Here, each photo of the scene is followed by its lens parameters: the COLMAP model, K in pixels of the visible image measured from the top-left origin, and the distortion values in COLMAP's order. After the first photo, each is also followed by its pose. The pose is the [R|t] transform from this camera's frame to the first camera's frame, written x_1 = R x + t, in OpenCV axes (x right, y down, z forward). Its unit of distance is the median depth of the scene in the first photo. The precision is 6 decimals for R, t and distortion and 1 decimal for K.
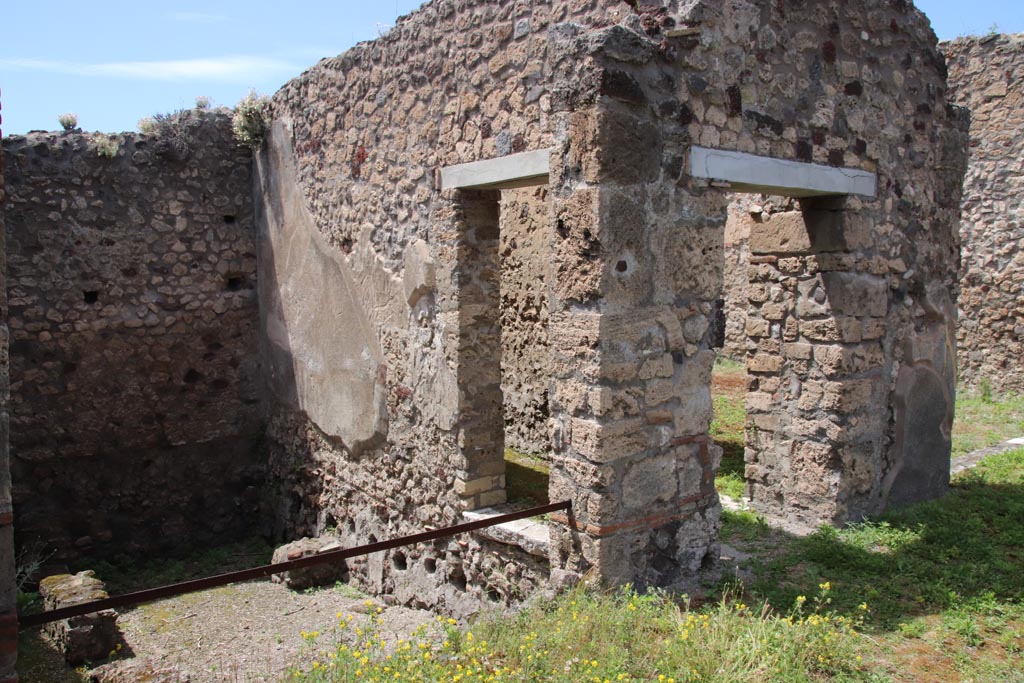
lens RADIAL K [[867.6, 0, 502.7], [0, 867.6, 347.5], [0, 0, 1]] dist [-0.138570, 0.153288]
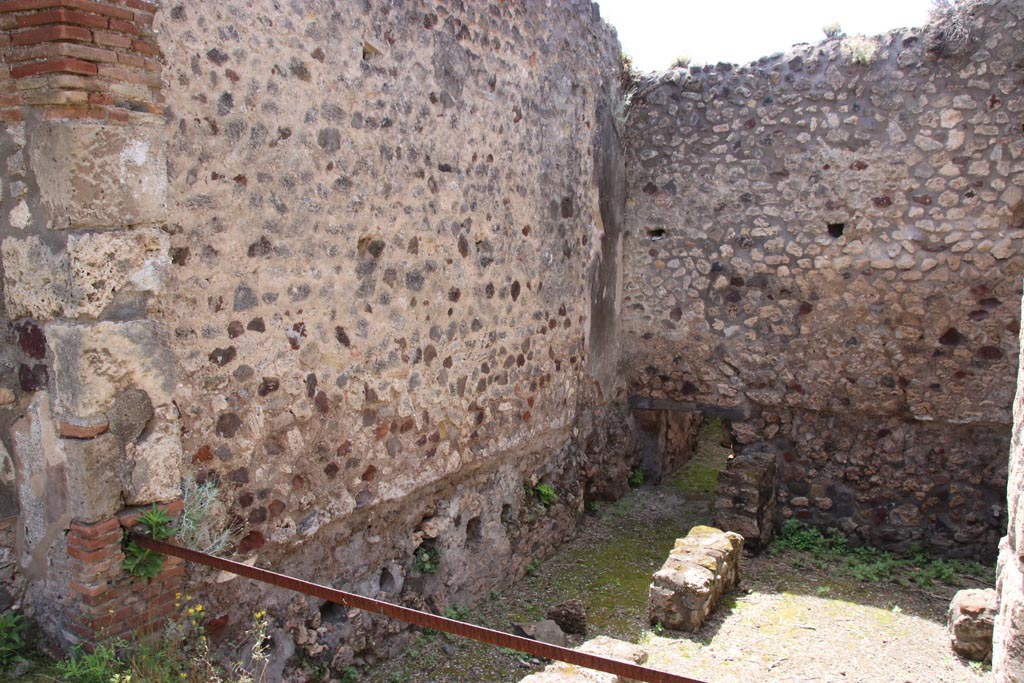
lens RADIAL K [[867.6, 0, 554.0], [0, 867.6, 343.7], [0, 0, 1]] dist [-0.138570, 0.153288]
pose [[0.424169, 0.139792, -0.894728, 0.191262], [-0.077846, 0.989985, 0.117770, -0.025594], [0.902231, 0.019697, 0.430803, 0.372788]]
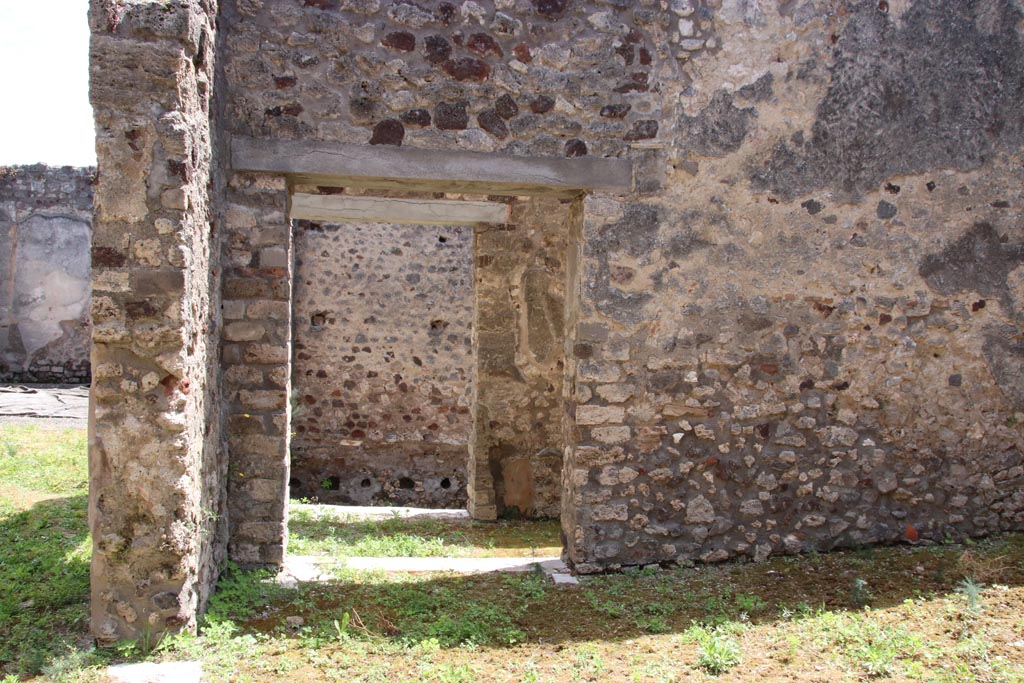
lens RADIAL K [[867.6, 0, 550.9], [0, 867.6, 354.1], [0, 0, 1]] dist [-0.138570, 0.153288]
pose [[-0.430051, 0.033405, -0.902187, 0.733581], [-0.100274, 0.991365, 0.084506, -0.096406], [0.897219, 0.126808, -0.422987, 1.238196]]
